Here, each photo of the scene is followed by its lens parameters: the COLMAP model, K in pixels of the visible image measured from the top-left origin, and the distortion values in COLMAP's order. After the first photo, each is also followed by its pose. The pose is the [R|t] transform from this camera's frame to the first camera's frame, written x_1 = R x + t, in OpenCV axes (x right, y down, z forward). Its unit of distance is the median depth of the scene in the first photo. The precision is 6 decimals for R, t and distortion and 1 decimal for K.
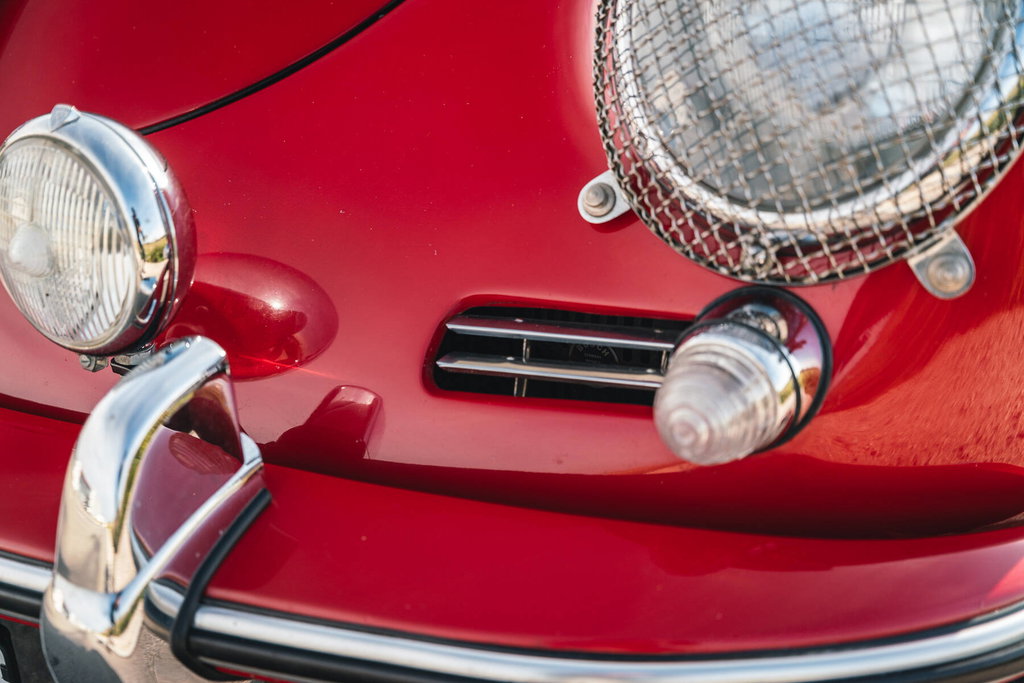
lens RADIAL K [[1698.6, 0, 512.0], [0, 1698.6, 341.5], [0, 0, 1]] dist [-0.009689, -0.144019]
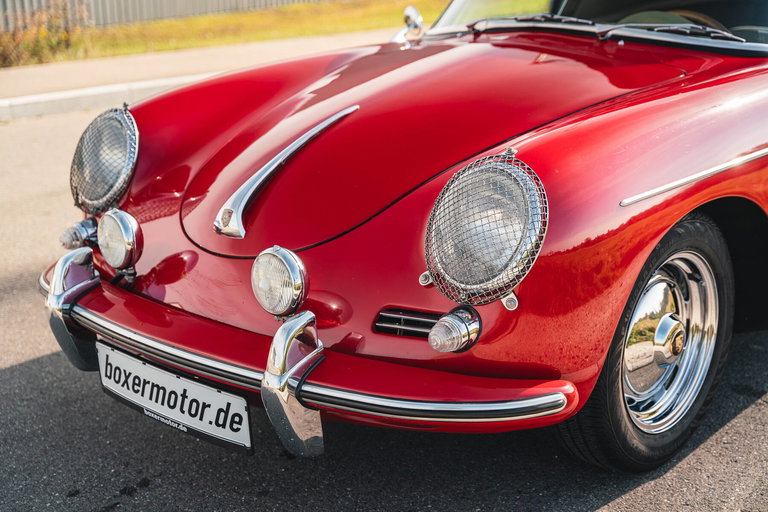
lens RADIAL K [[1274.0, 0, 384.0], [0, 1274.0, 256.0], [0, 0, 1]] dist [-0.009689, -0.144019]
pose [[0.988239, 0.047583, -0.145325, 0.351384], [-0.061848, 0.993528, -0.095273, 0.125002], [0.139851, 0.103141, 0.984786, -1.603772]]
